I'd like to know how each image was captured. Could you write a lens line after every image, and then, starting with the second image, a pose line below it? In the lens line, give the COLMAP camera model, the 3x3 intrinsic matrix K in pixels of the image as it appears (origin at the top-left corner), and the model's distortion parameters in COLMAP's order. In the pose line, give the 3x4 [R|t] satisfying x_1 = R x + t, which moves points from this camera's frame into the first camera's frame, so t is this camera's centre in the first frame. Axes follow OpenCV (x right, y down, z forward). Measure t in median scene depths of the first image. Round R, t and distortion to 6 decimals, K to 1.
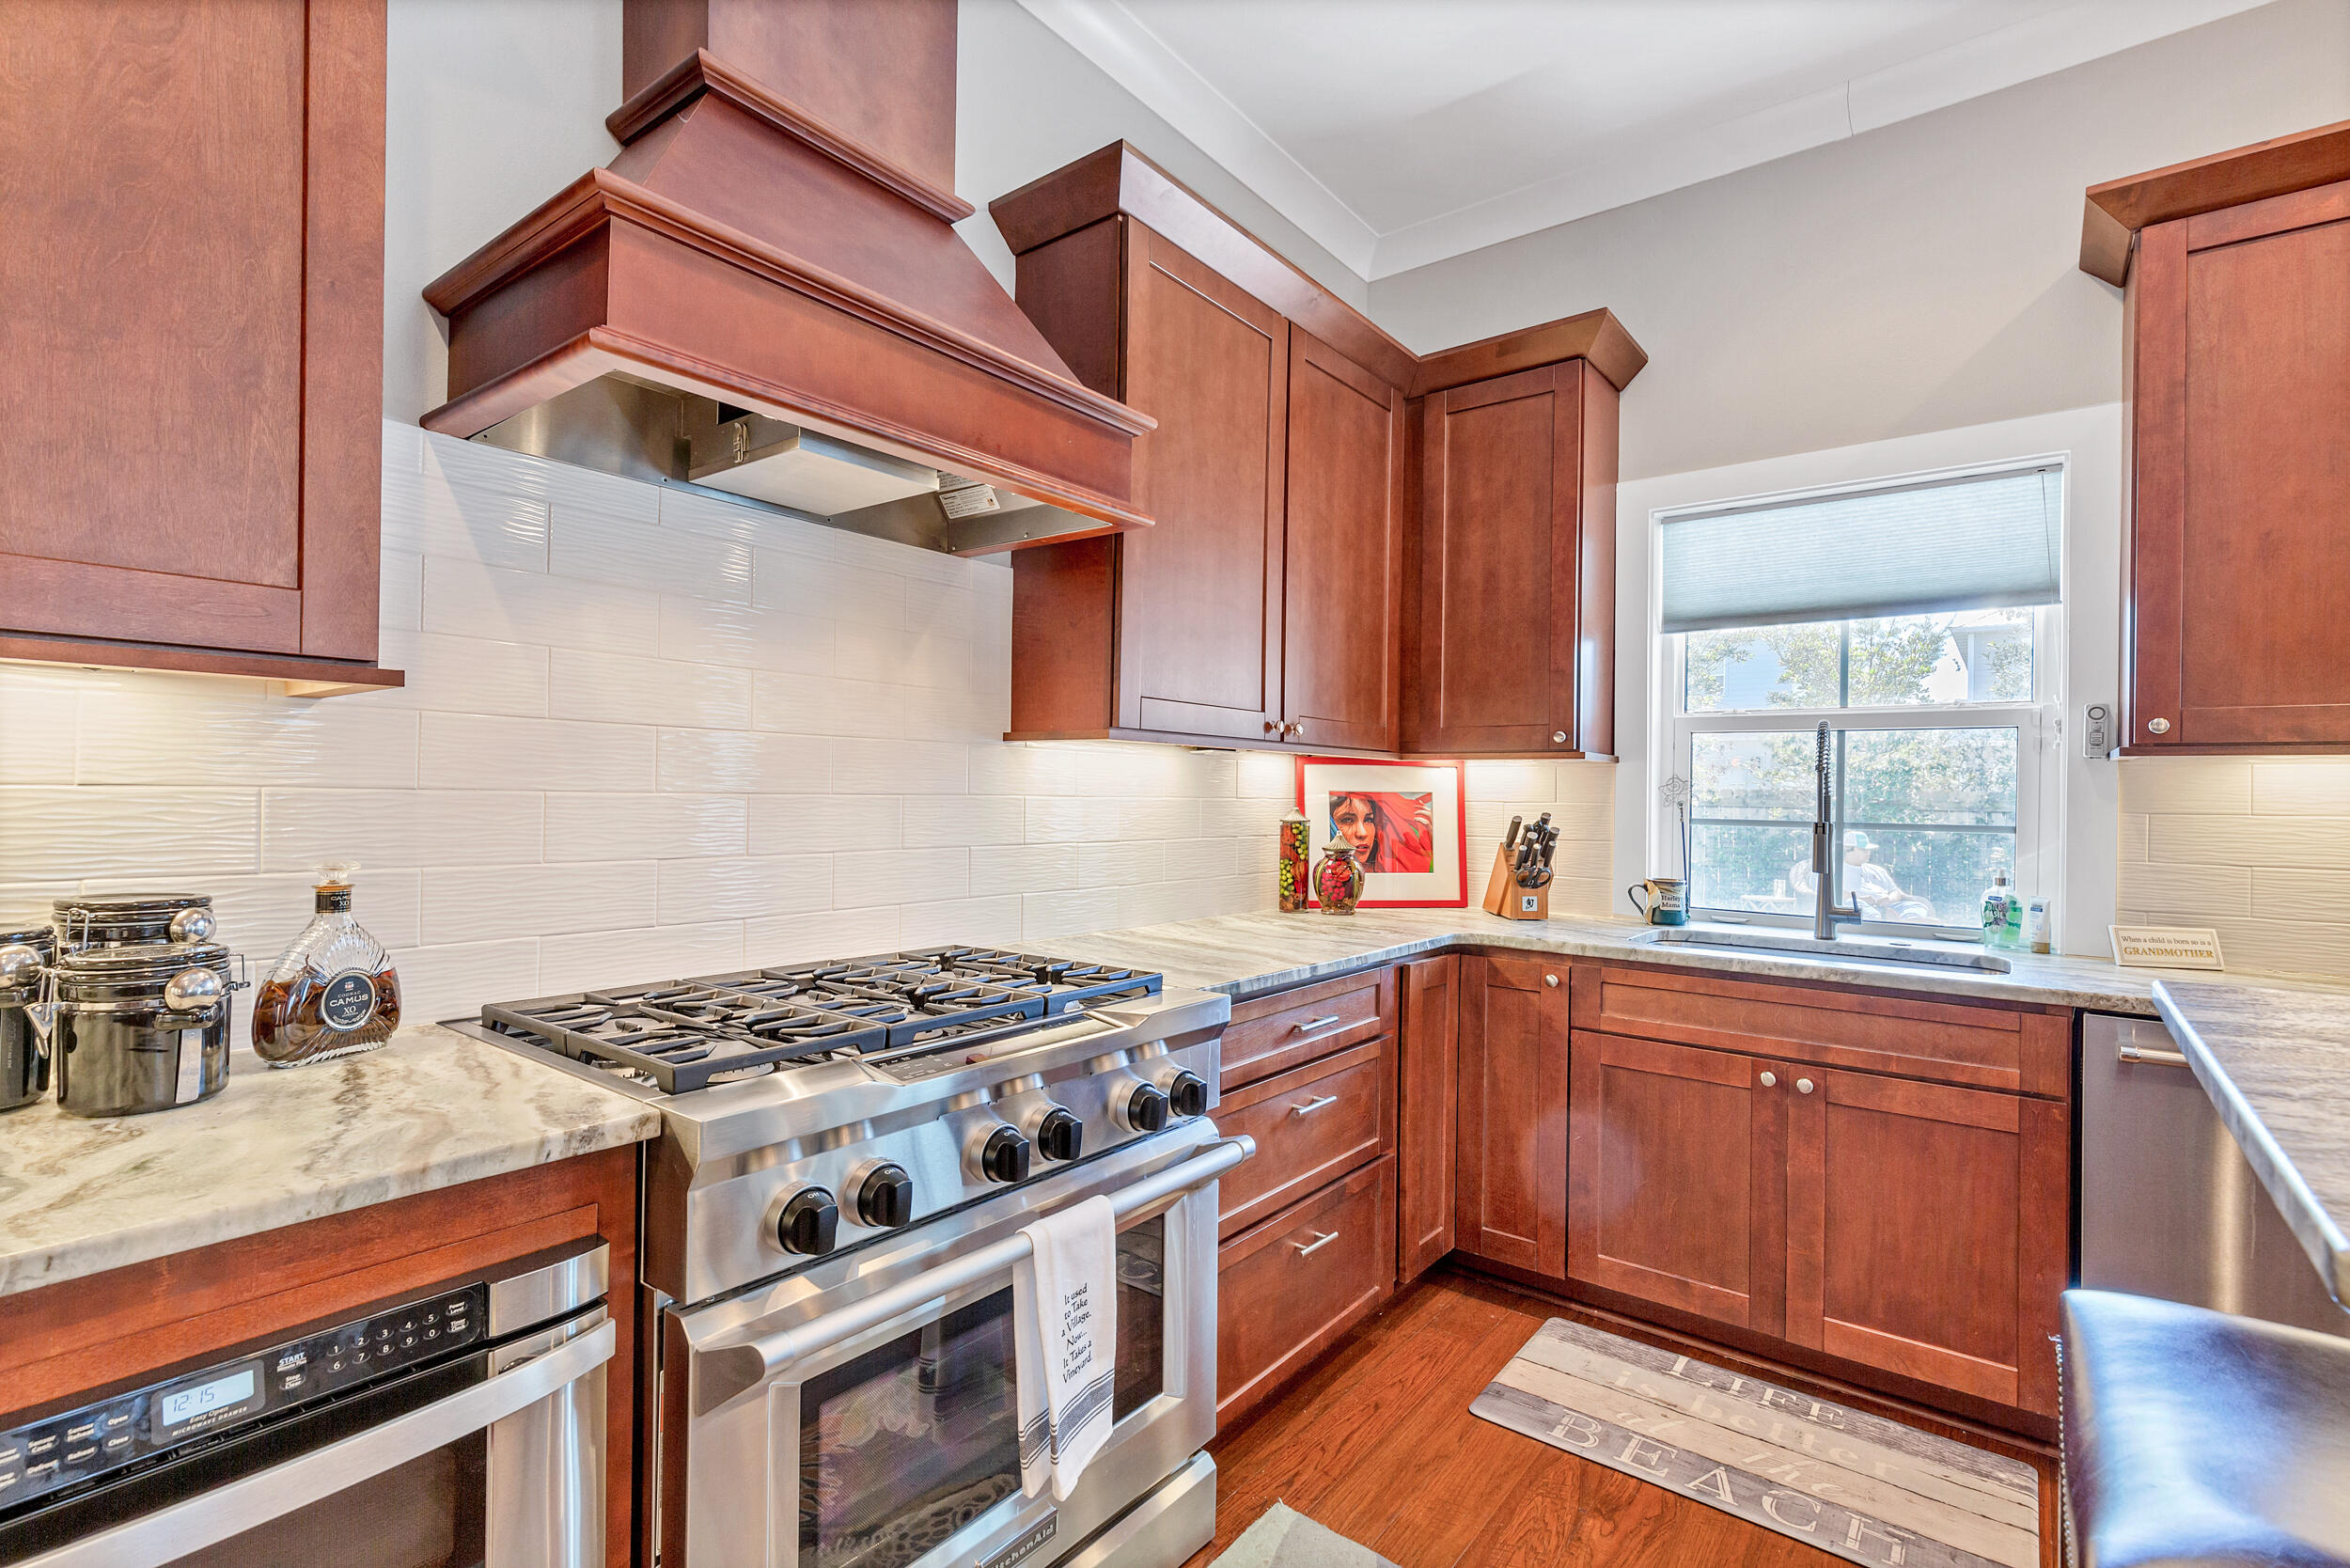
lens RADIAL K [[1063.8, 0, 1174.0], [0, 1063.8, 787.5], [0, 0, 1]] dist [0.012749, -0.001712]
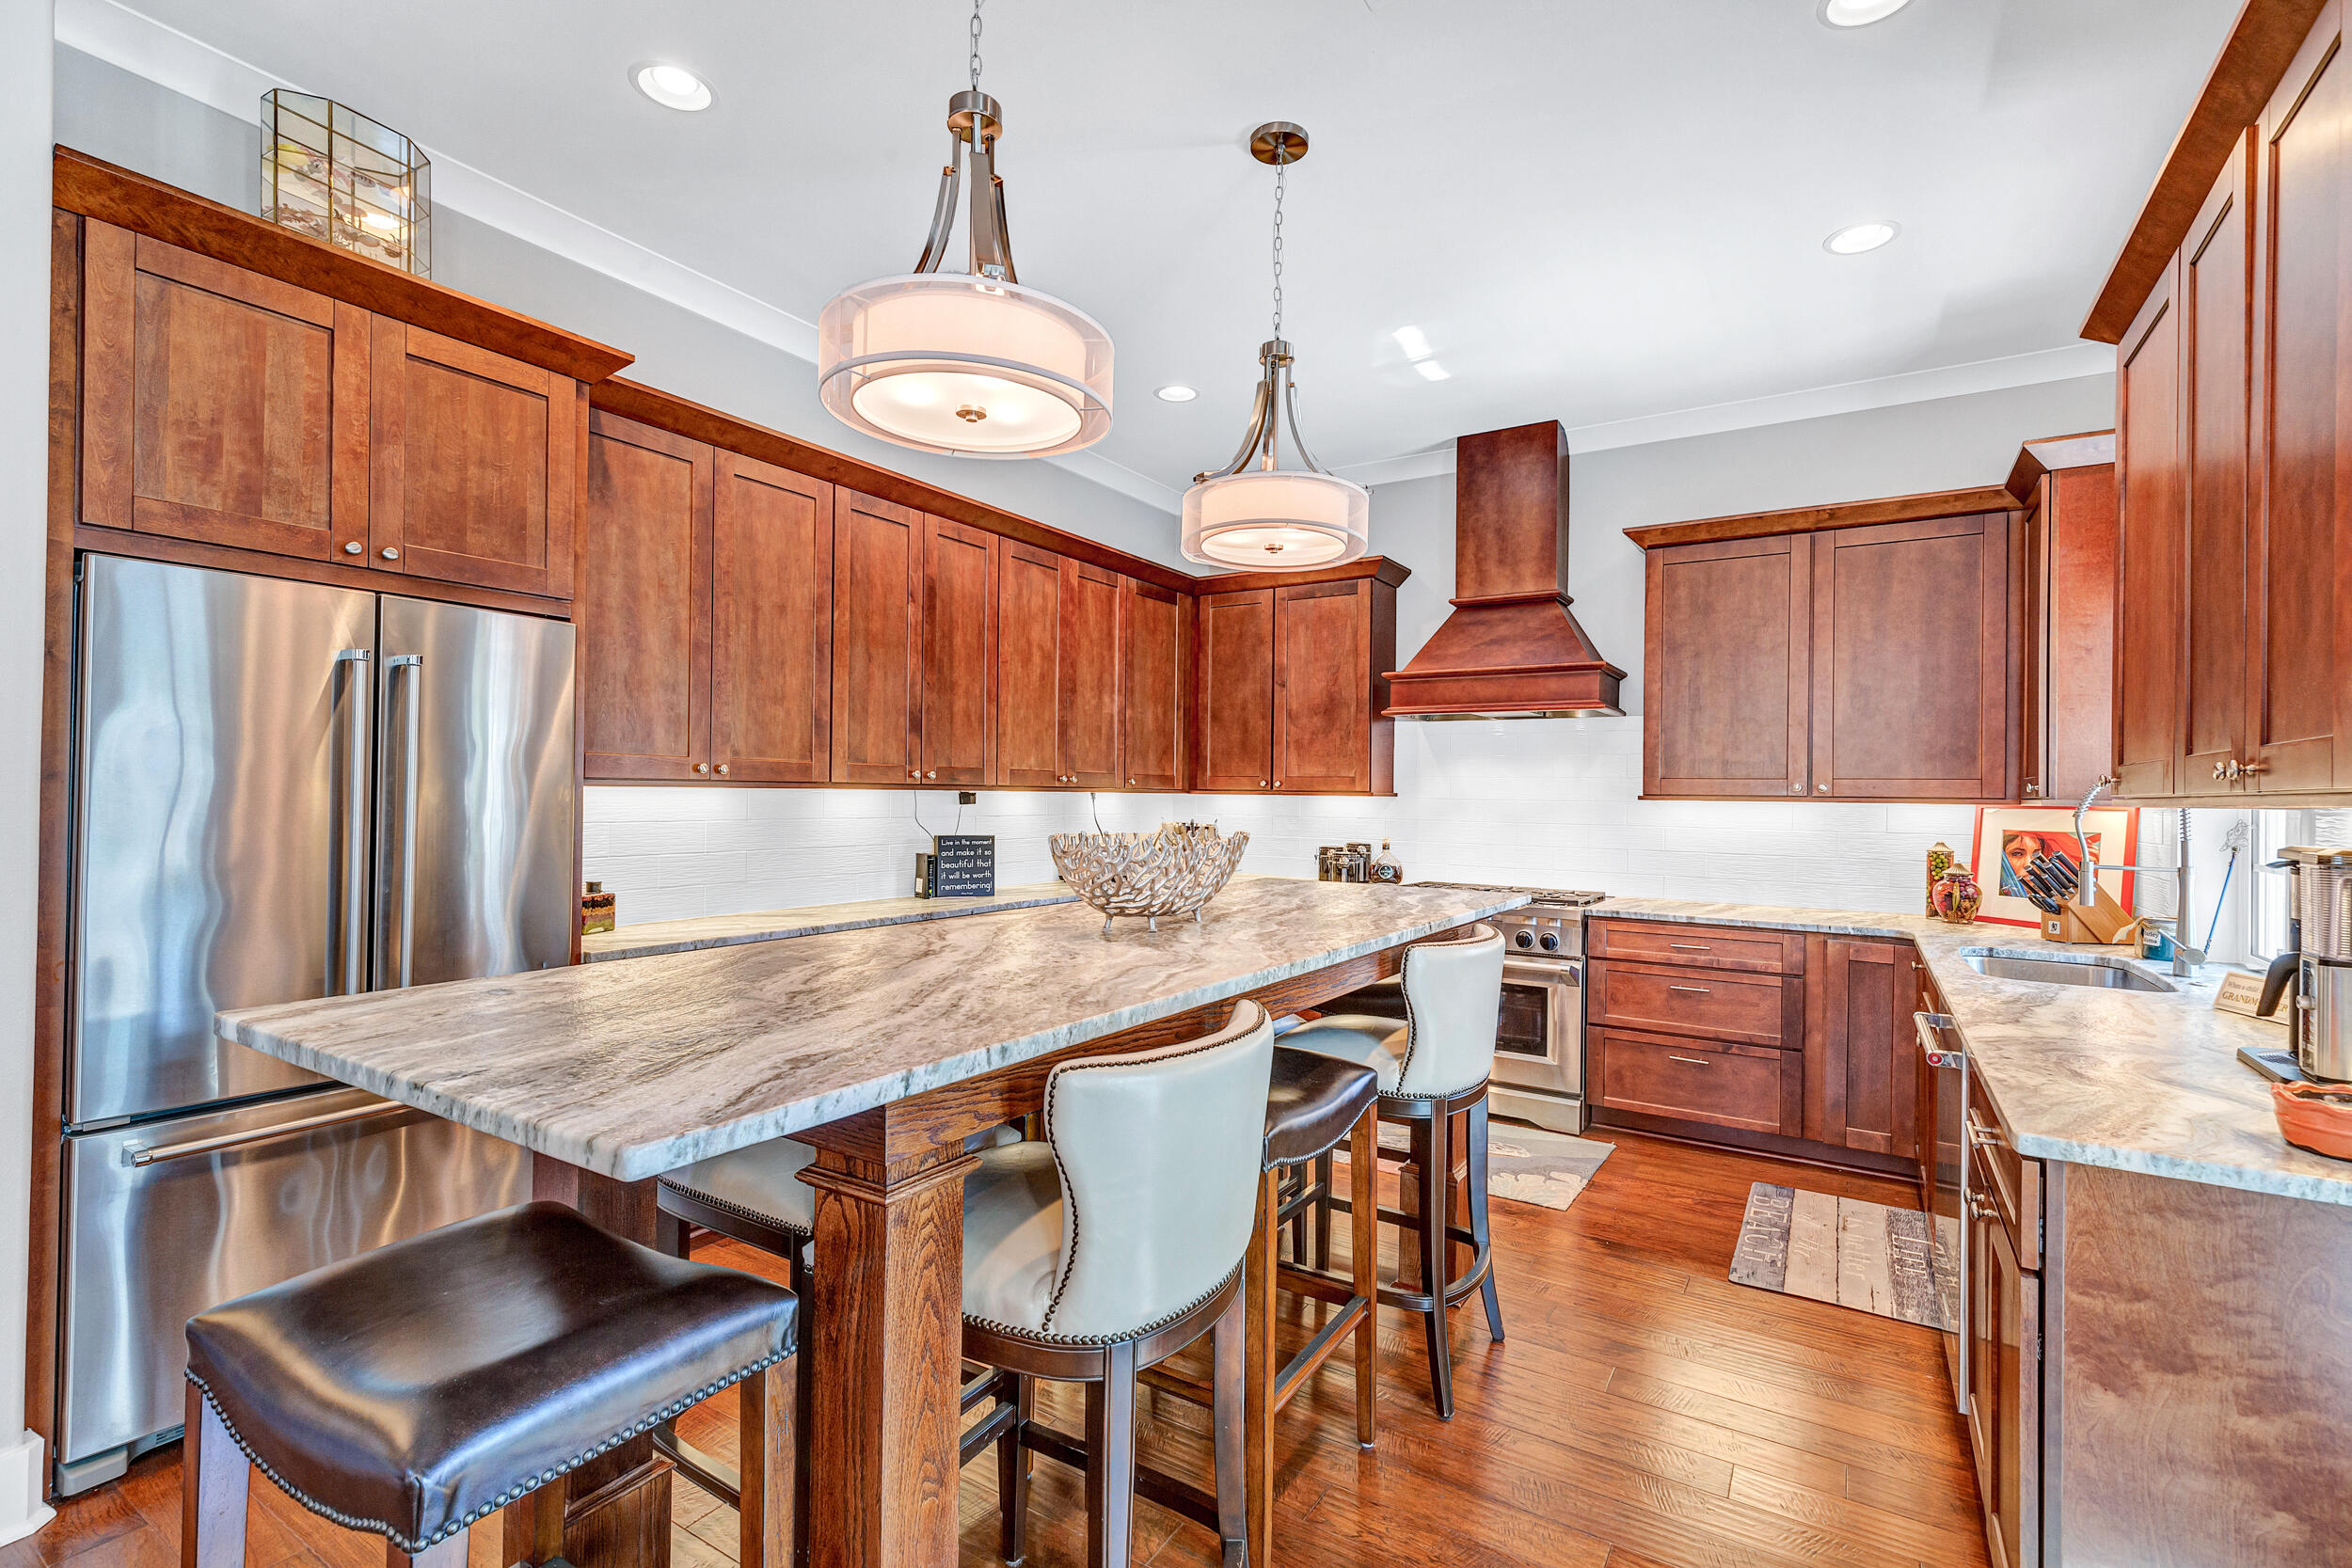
lens RADIAL K [[1064.5, 0, 1179.5], [0, 1064.5, 786.4], [0, 0, 1]] dist [0.012749, -0.001712]
pose [[0.095607, -0.023547, -0.995141, 2.101234], [-0.001422, 0.999716, -0.023792, -0.025942], [0.995418, 0.003690, 0.095547, -0.113204]]
